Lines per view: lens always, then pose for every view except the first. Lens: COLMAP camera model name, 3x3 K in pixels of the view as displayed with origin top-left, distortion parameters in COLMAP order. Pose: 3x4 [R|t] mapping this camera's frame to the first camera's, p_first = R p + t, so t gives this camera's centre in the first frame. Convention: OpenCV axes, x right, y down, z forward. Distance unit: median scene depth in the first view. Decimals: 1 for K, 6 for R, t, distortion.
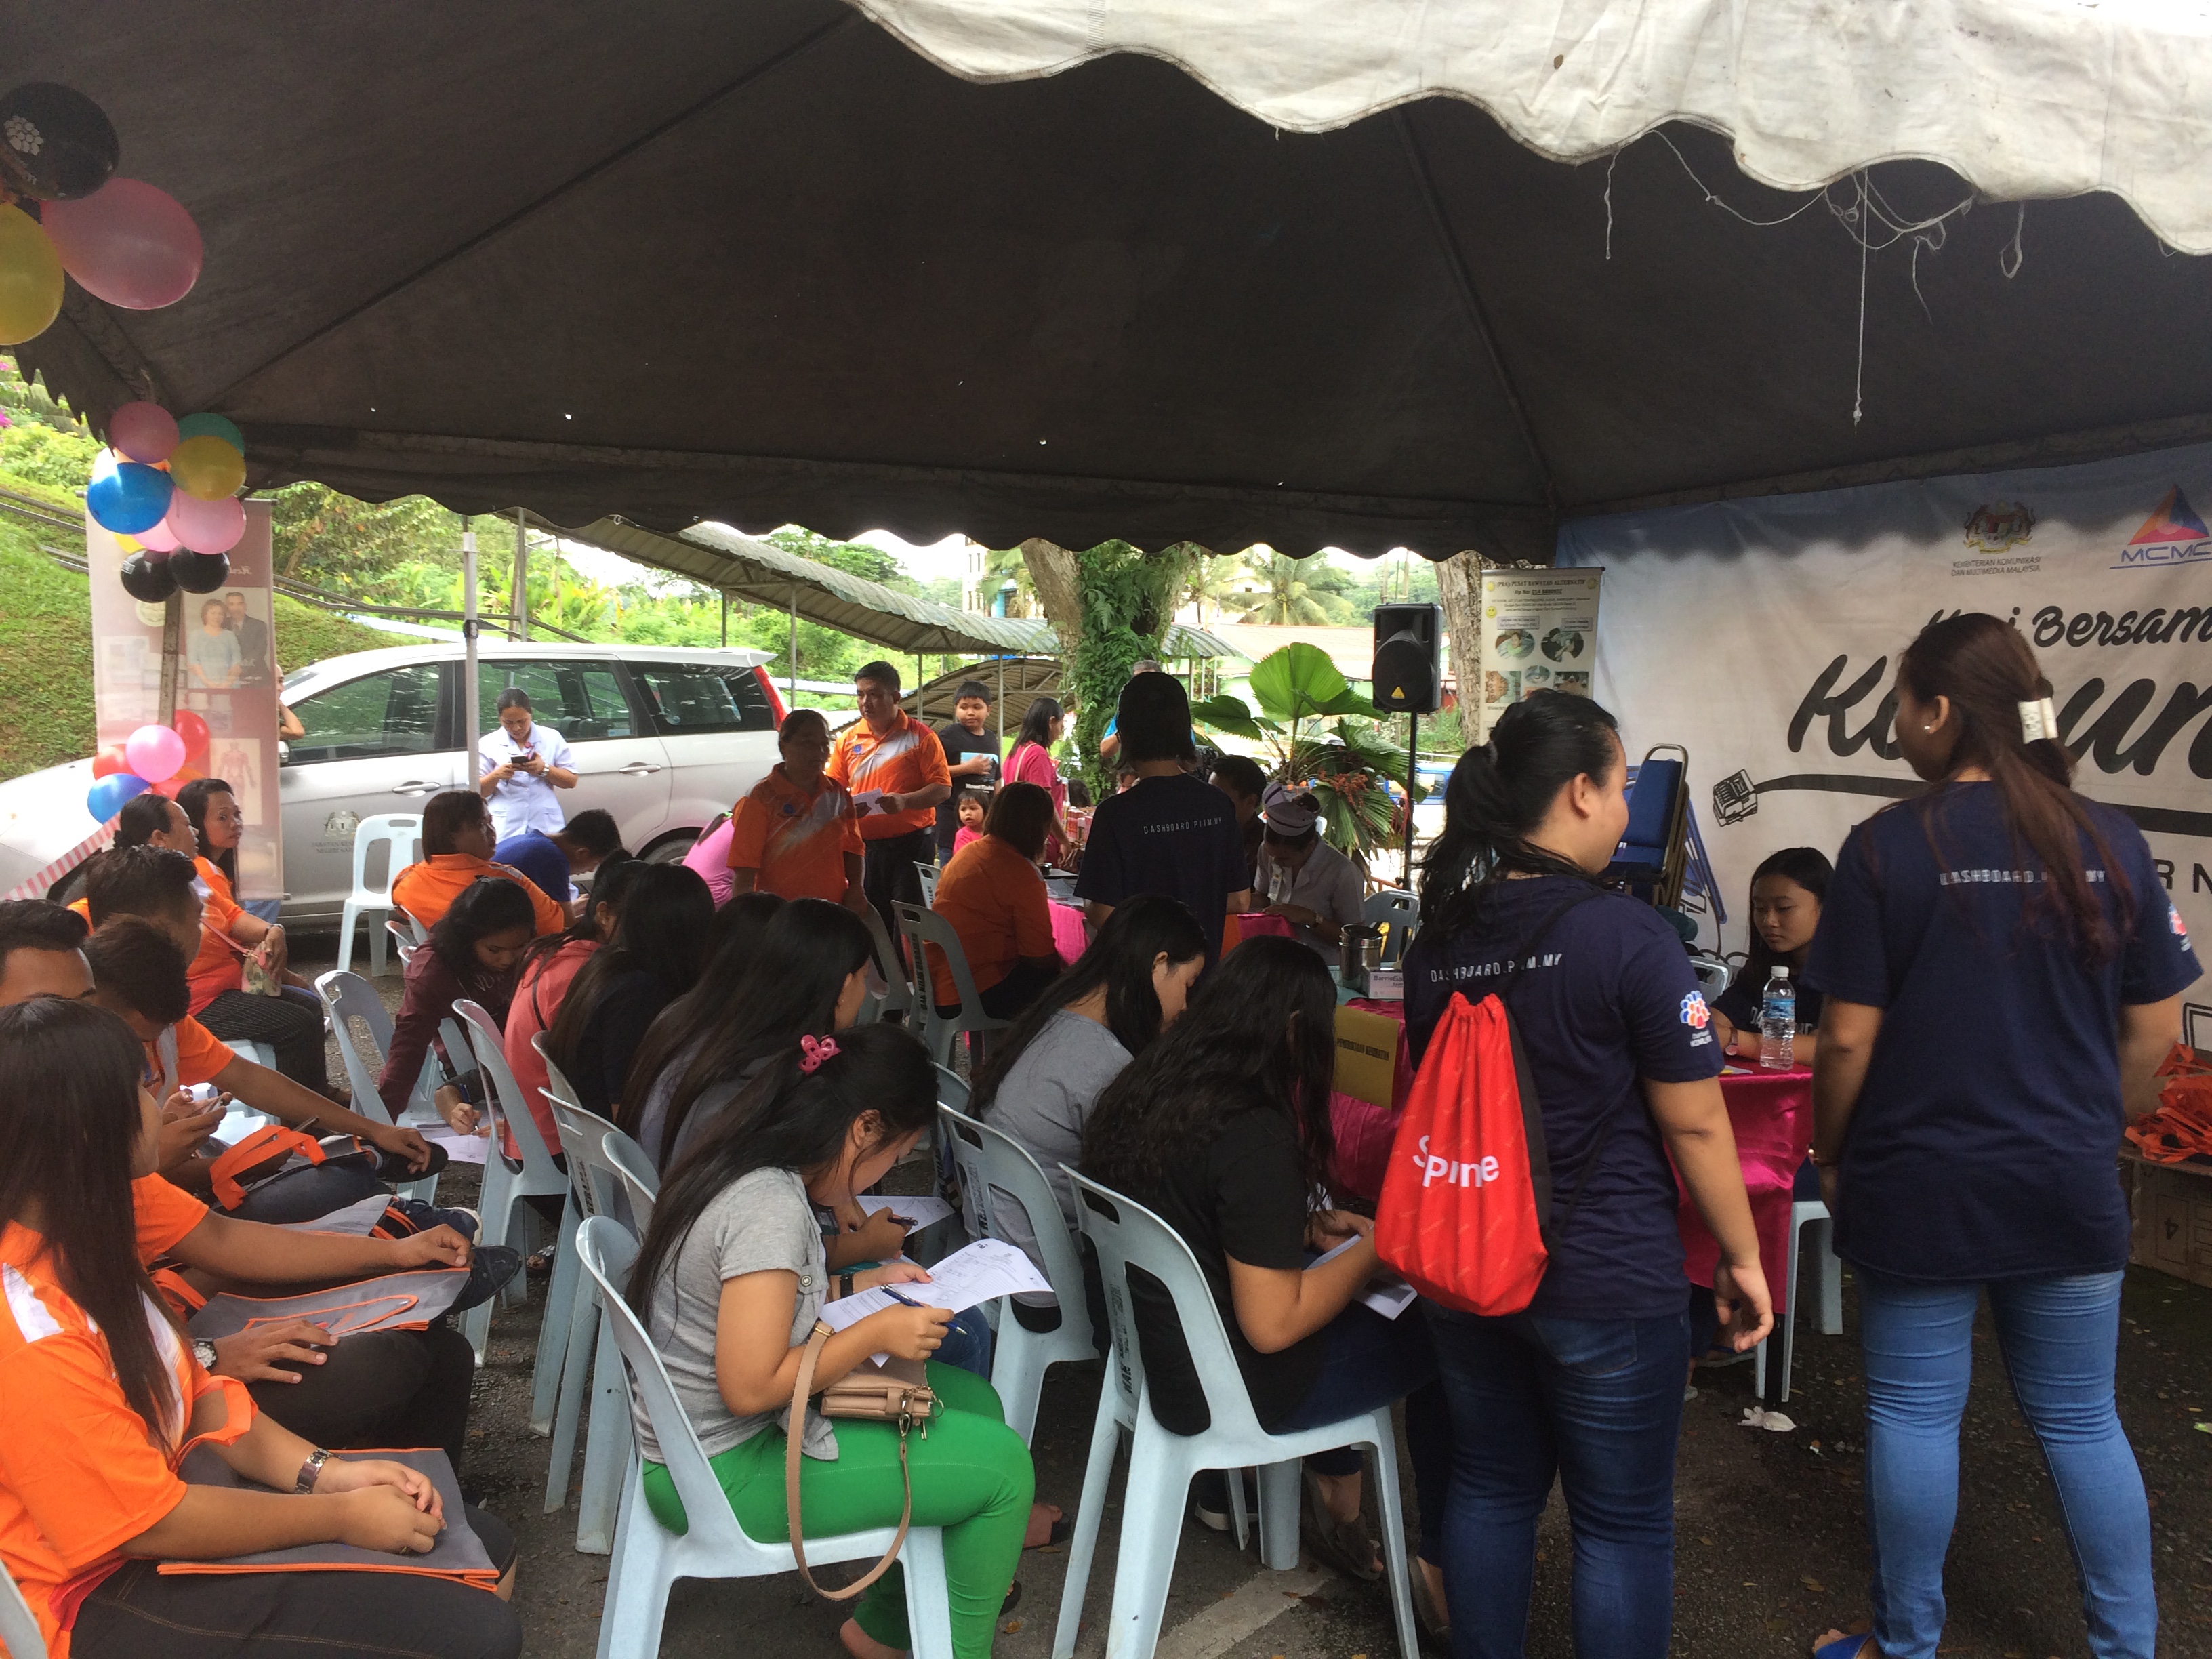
lens RADIAL K [[1903.0, 0, 1106.3], [0, 1903.0, 826.4], [0, 0, 1]] dist [0.079655, -0.105998]
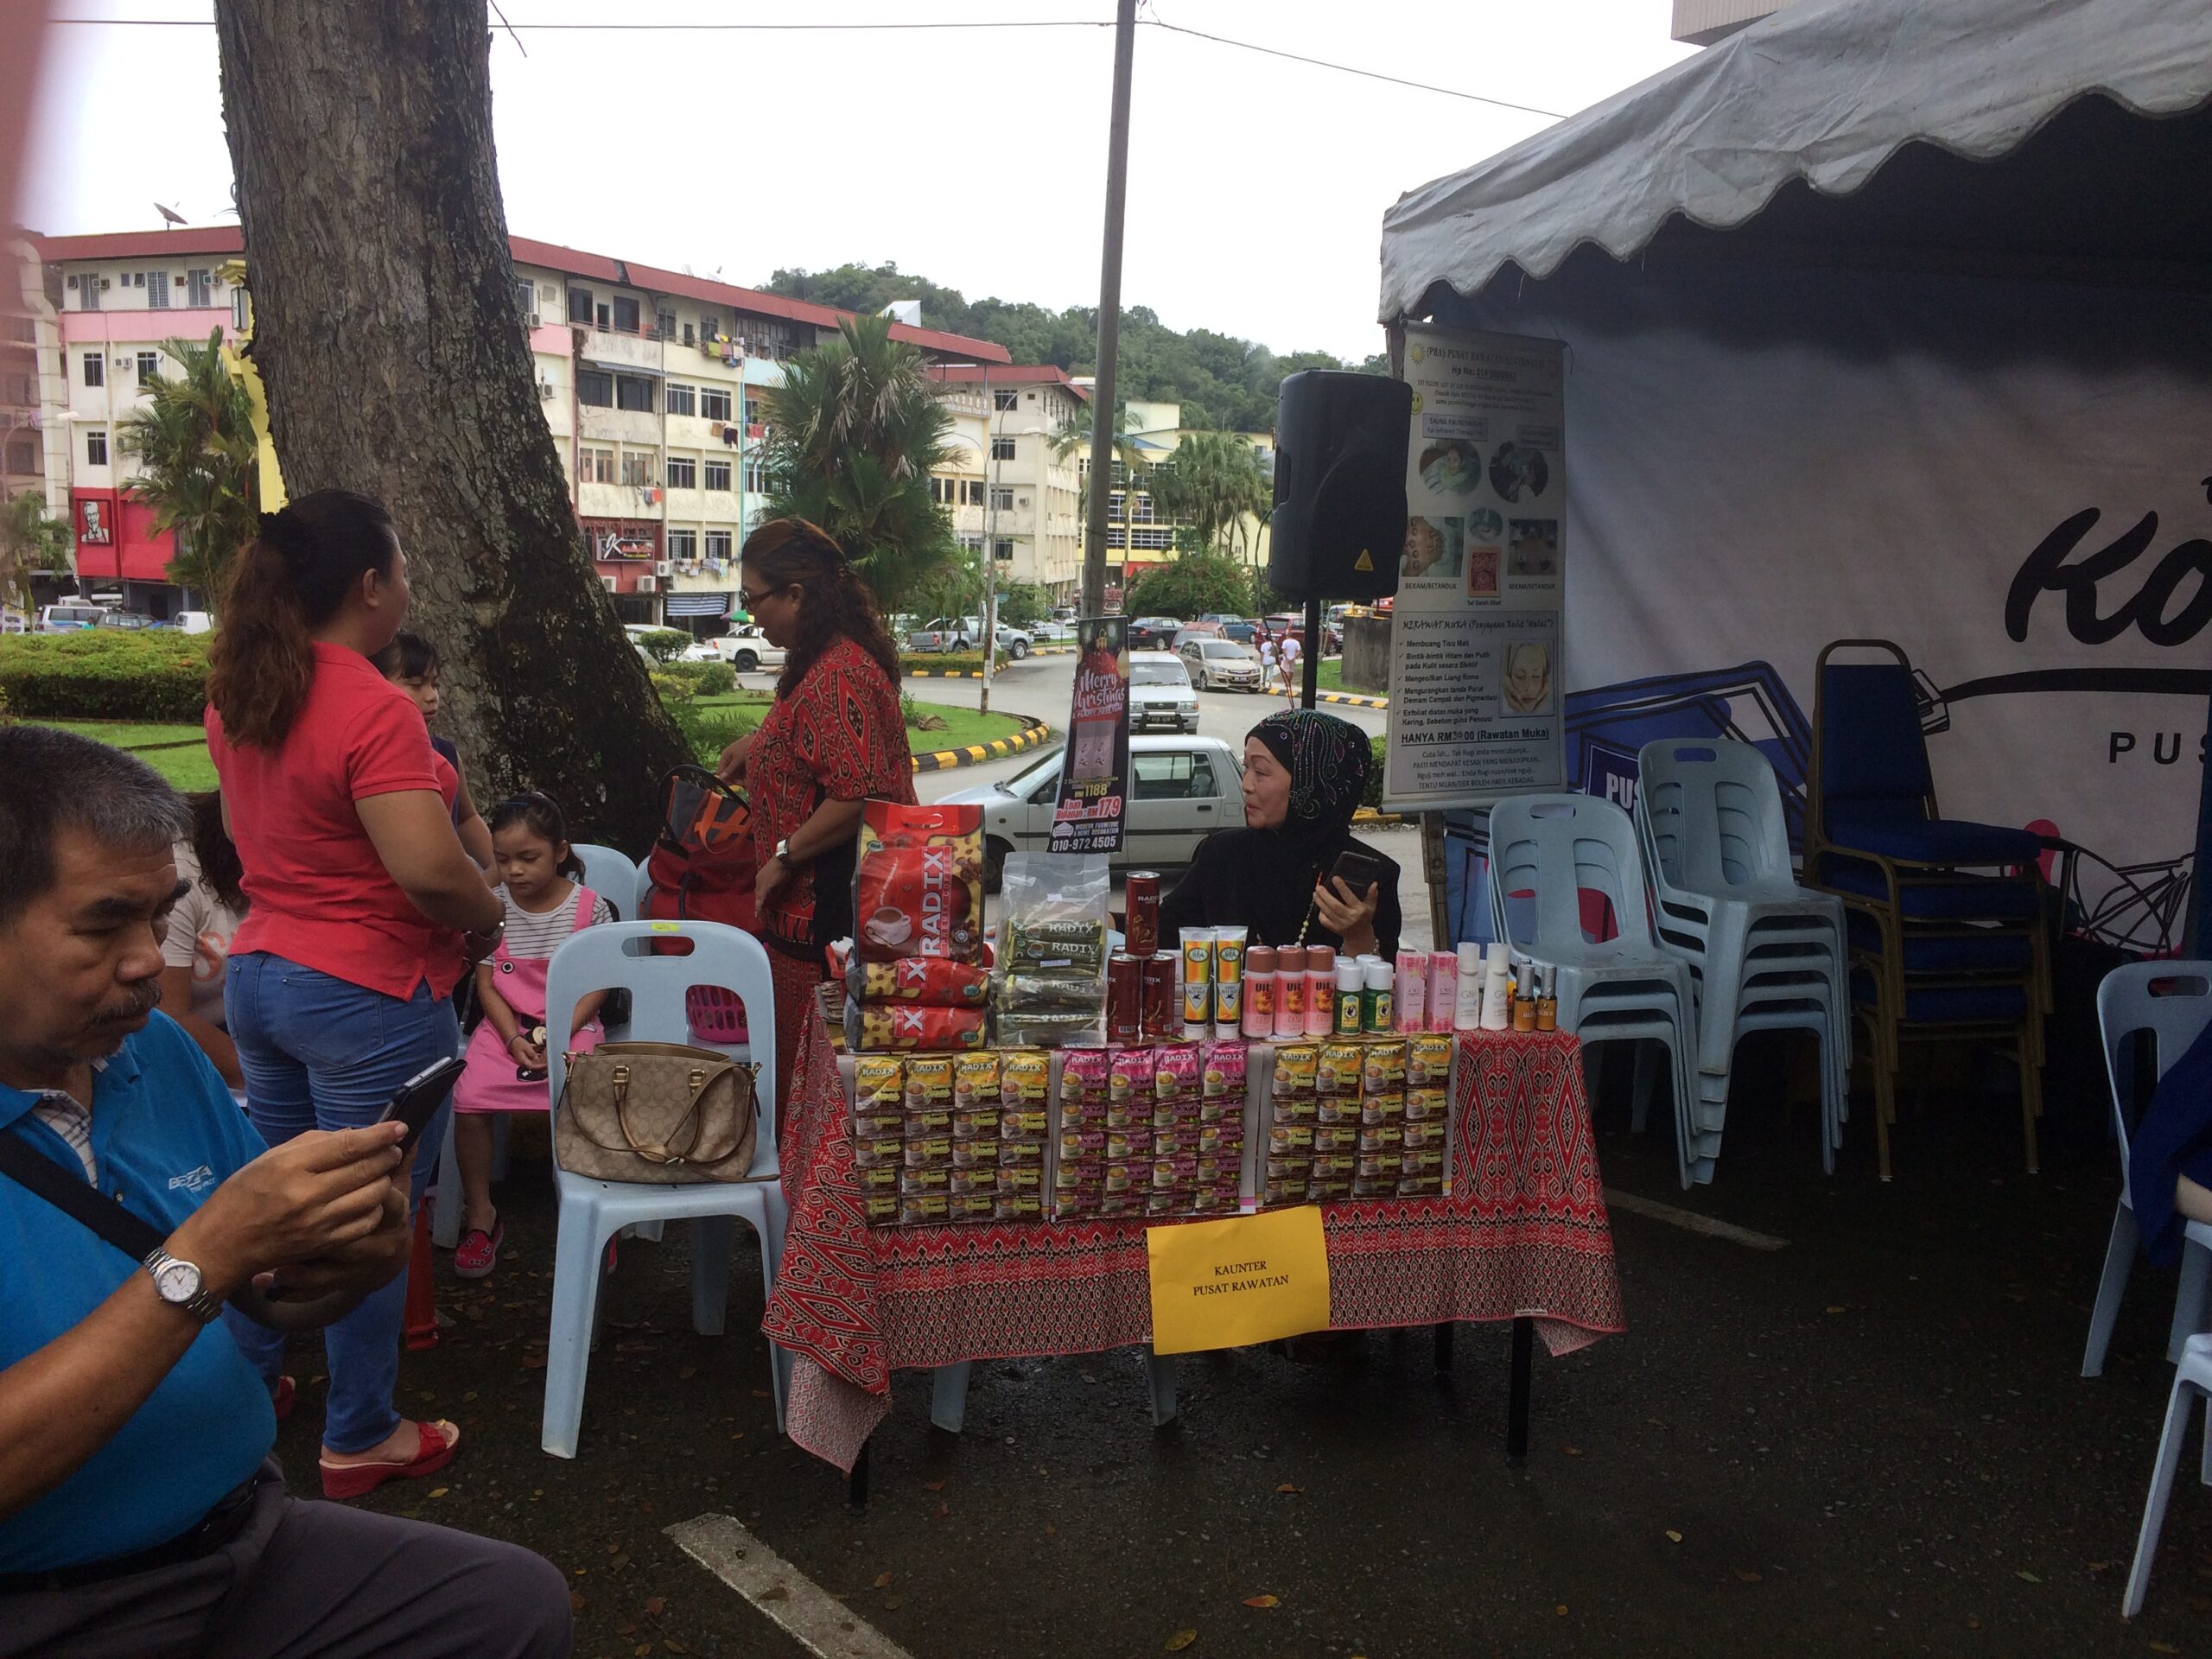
lens RADIAL K [[1903.0, 0, 1093.1], [0, 1903.0, 830.6], [0, 0, 1]] dist [0.079655, -0.105998]
pose [[0.161119, -0.161994, 0.973550, -0.439911], [0.055249, 0.986371, 0.154984, -0.104319], [-0.985387, 0.028817, 0.167873, 1.266901]]
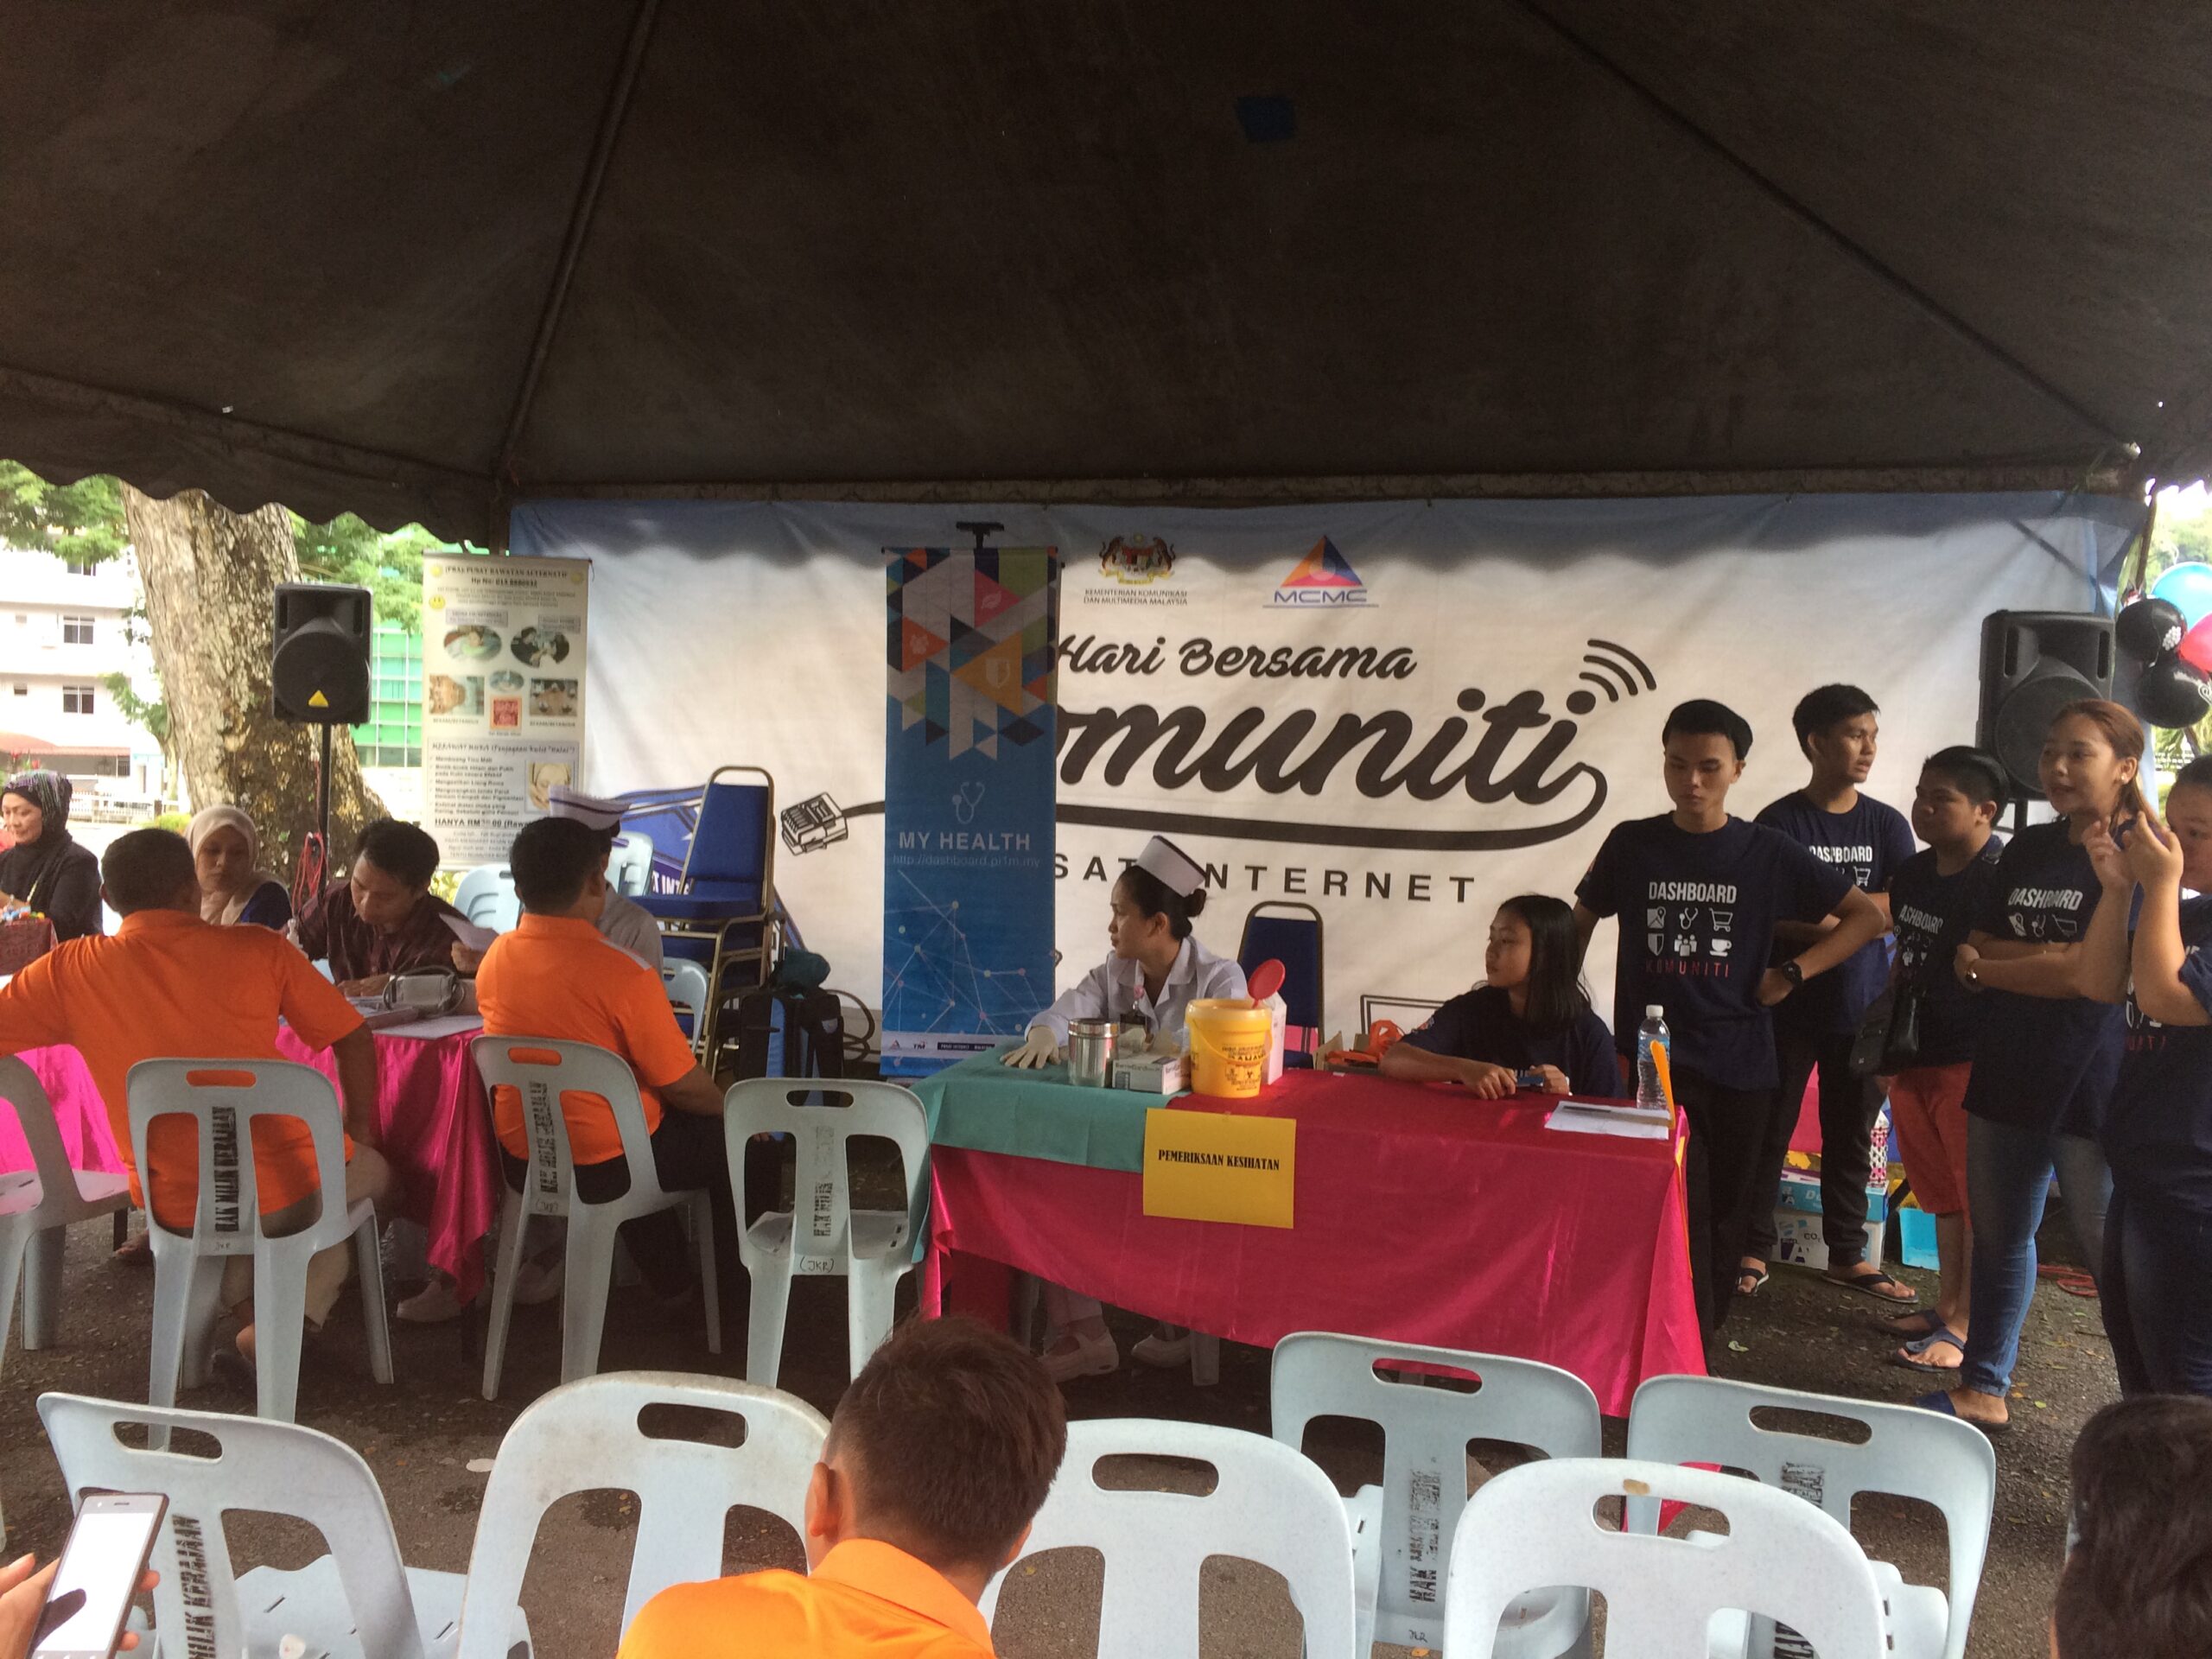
lens RADIAL K [[1903.0, 0, 1175.8], [0, 1903.0, 825.0], [0, 0, 1]] dist [0.079655, -0.105998]
pose [[0.631886, -0.031923, 0.774404, -0.299220], [0.034126, 0.999328, 0.013350, -0.022089], [-0.774310, 0.017992, 0.632551, 0.302256]]
